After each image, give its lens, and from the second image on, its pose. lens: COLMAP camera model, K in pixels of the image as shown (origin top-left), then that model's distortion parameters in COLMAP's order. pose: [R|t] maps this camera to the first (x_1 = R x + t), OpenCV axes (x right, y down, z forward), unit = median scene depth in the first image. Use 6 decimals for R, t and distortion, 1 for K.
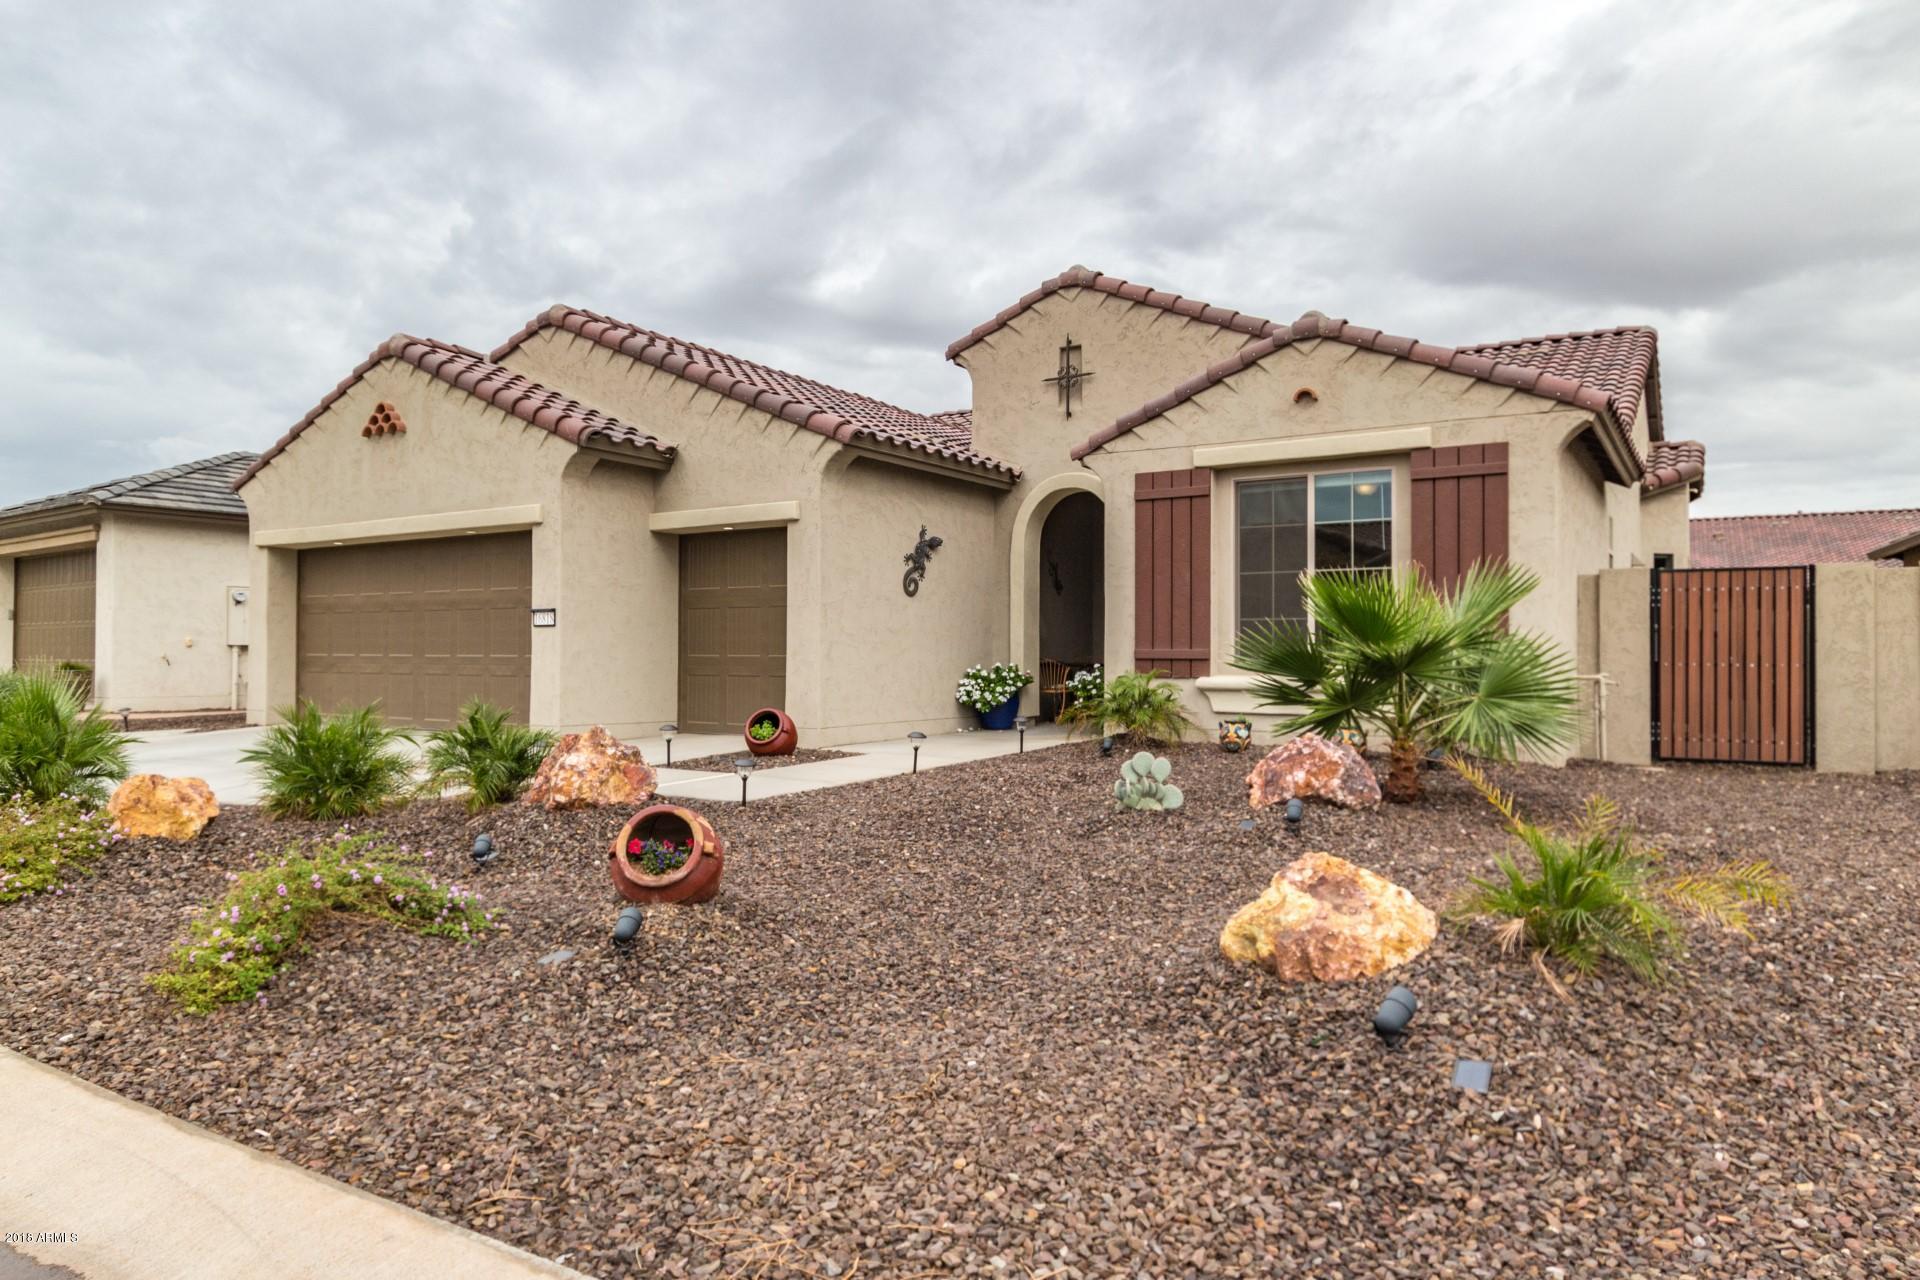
lens RADIAL K [[1243.5, 0, 1037.0], [0, 1243.5, 645.1], [0, 0, 1]] dist [0.018335, 0.000723]
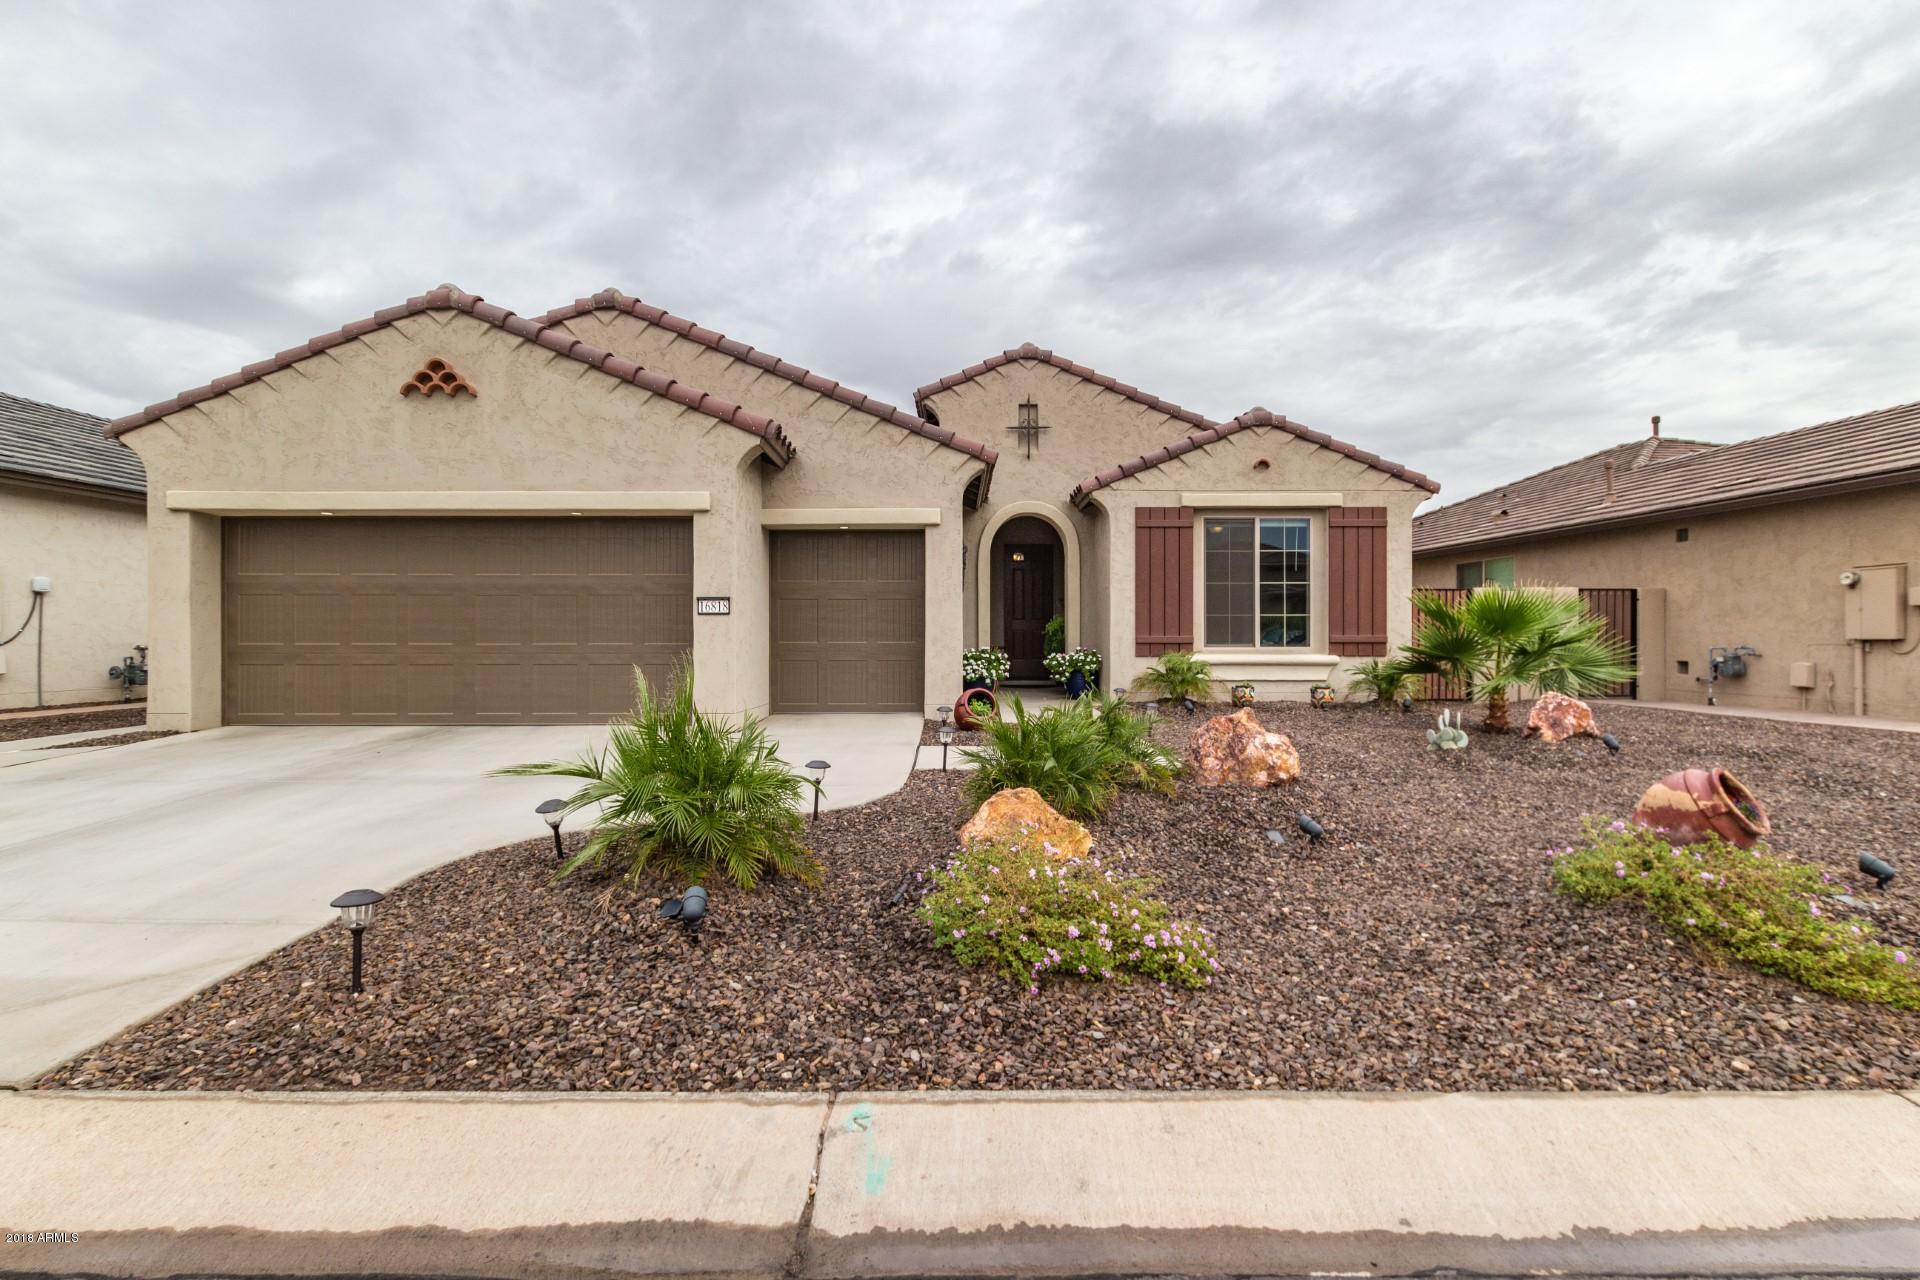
lens RADIAL K [[882.6, 0, 956.6], [0, 882.6, 648.1], [0, 0, 1]] dist [0.023988, -0.013584]
pose [[0.835158, -0.010018, 0.549918, -0.592129], [-0.000516, 0.999819, 0.018998, -0.001087], [-0.550009, -0.016150, 0.835002, 0.280284]]
